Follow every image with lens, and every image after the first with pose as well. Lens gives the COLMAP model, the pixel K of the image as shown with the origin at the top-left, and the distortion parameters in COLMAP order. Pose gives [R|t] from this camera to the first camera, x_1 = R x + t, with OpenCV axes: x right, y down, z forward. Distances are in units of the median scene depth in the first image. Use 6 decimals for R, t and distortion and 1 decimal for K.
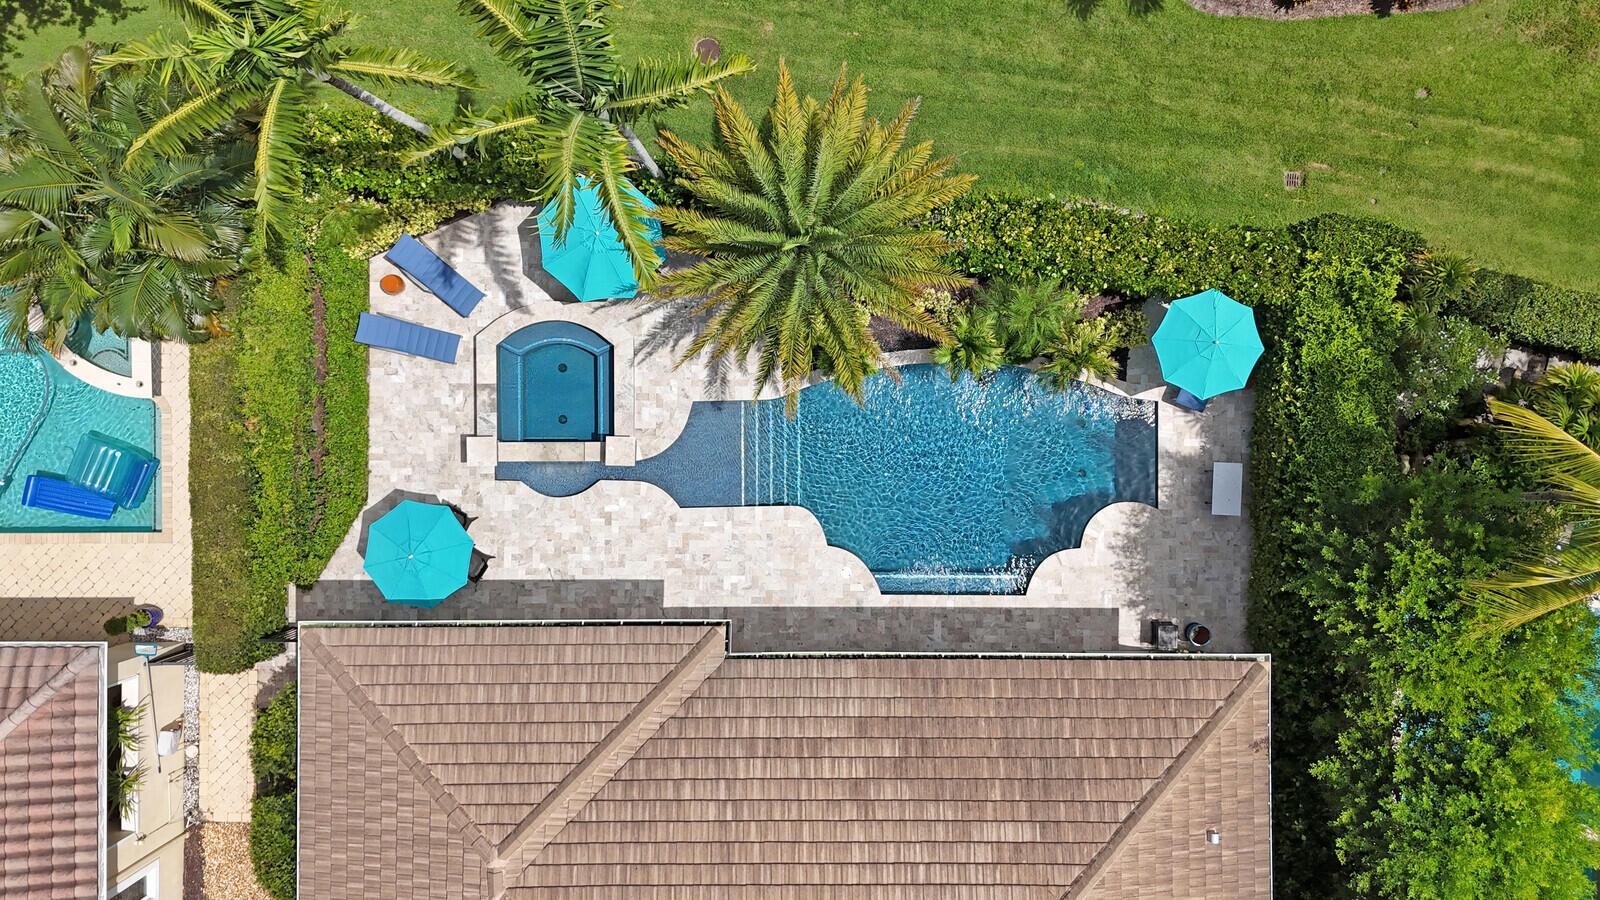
lens RADIAL K [[1176.3, 0, 802.7], [0, 1176.3, 449.2], [0, 0, 1]] dist [0.064674, -0.055683]
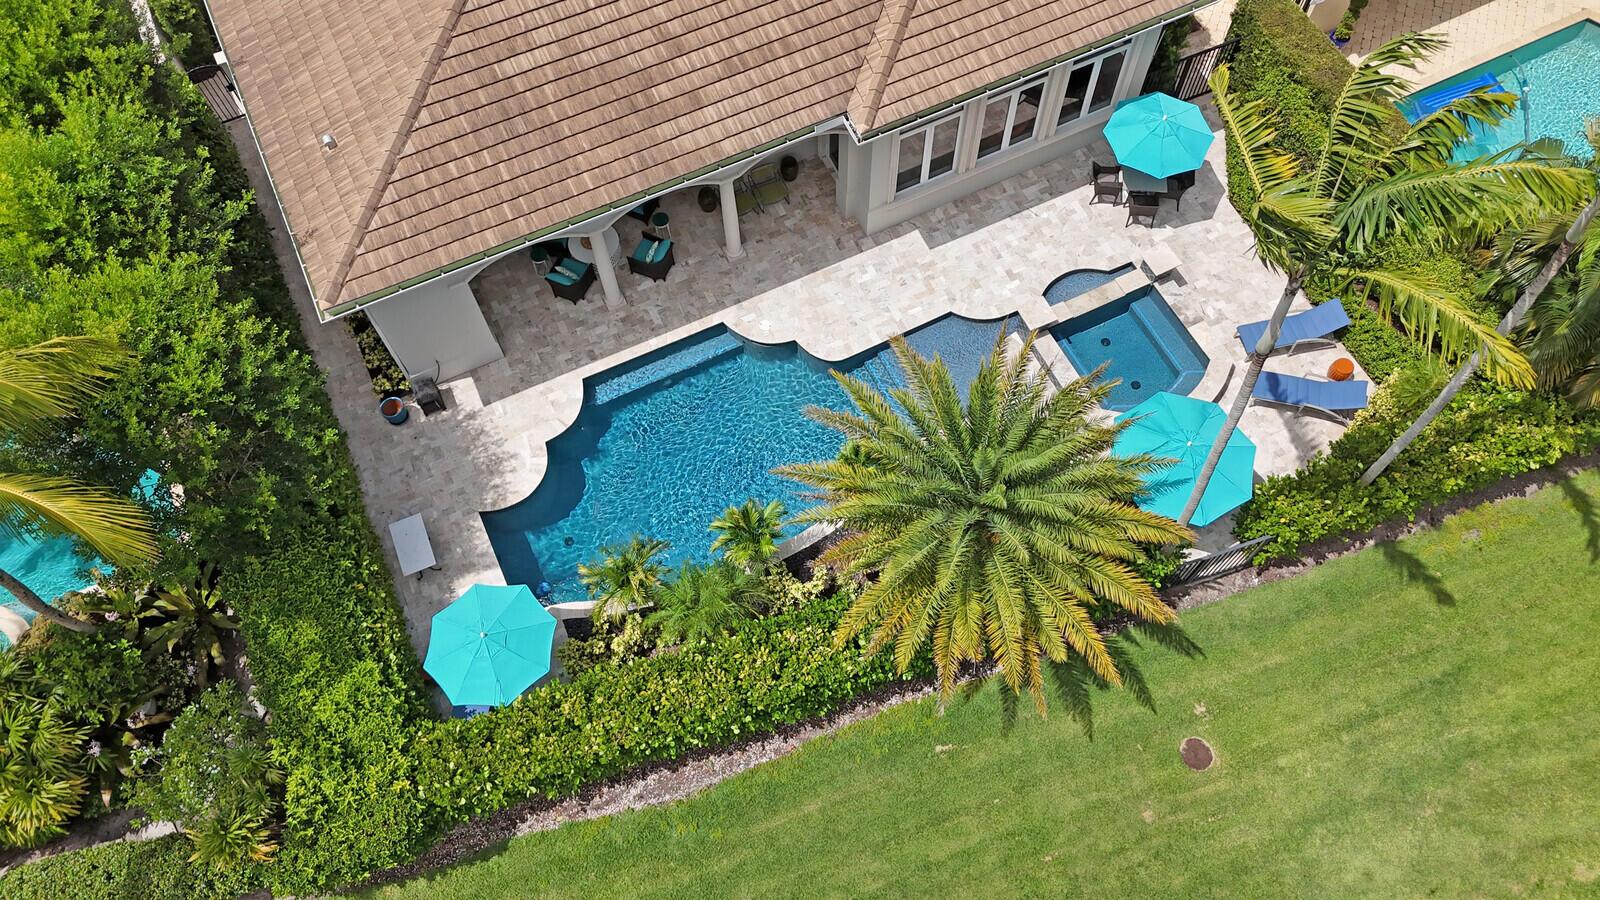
lens RADIAL K [[1176.3, 0, 802.7], [0, 1176.3, 449.2], [0, 0, 1]] dist [0.064674, -0.055683]
pose [[-0.901347, 0.395320, -0.176907, 0.220502], [-0.432815, -0.807414, 0.400941, -0.375926], [0.015663, 0.437954, 0.898861, 0.184968]]
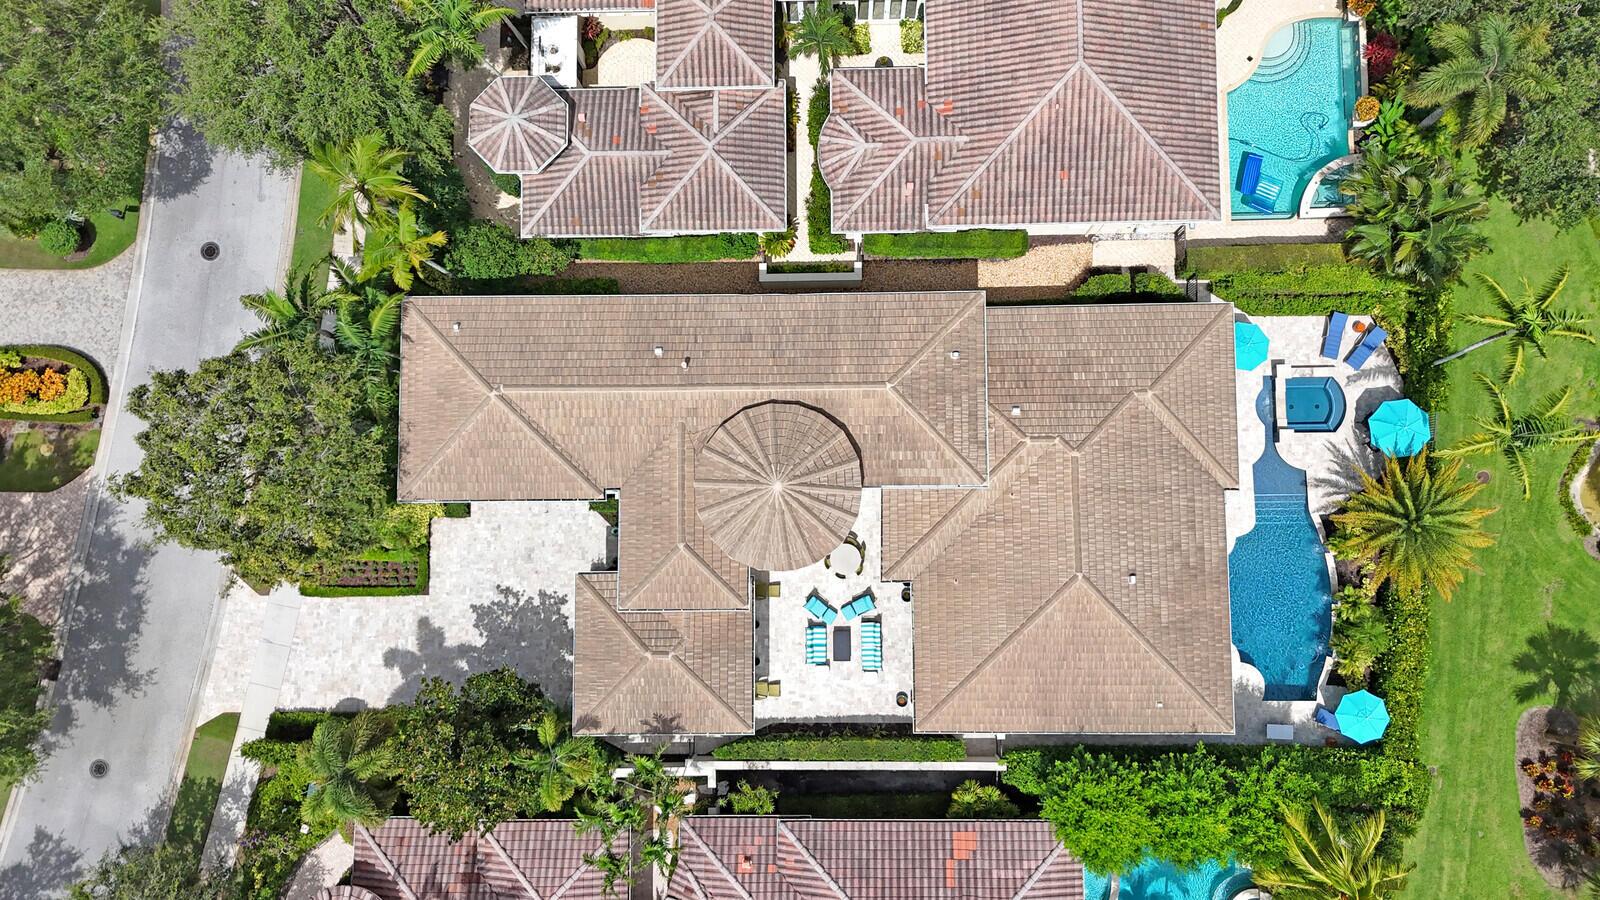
lens RADIAL K [[1176.3, 0, 802.7], [0, 1176.3, 449.2], [0, 0, 1]] dist [0.064674, -0.055683]
pose [[0.004227, 0.996120, -0.087899, 0.047042], [-0.999520, 0.006908, 0.030212, 0.774650], [0.030702, 0.087730, 0.995671, -1.088594]]
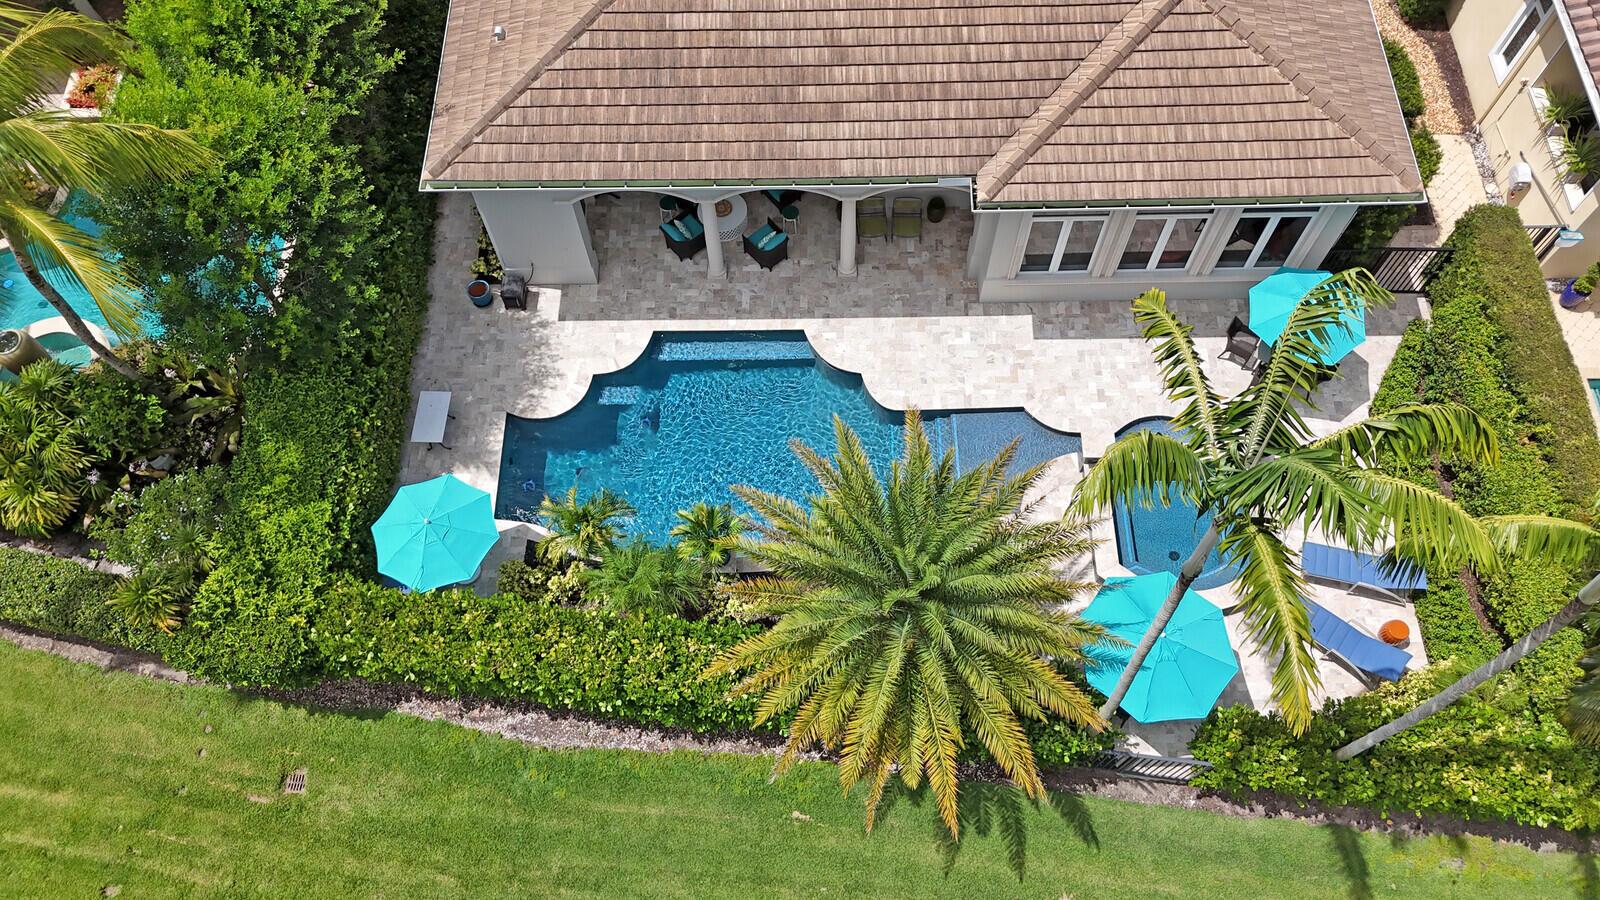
lens RADIAL K [[1176.3, 0, 802.7], [0, 1176.3, 449.2], [0, 0, 1]] dist [0.064674, -0.055683]
pose [[-0.999862, 0.010918, 0.012509, 0.057310], [-0.004365, -0.899741, 0.436402, -0.383142], [0.016020, 0.436287, 0.899665, 0.184404]]
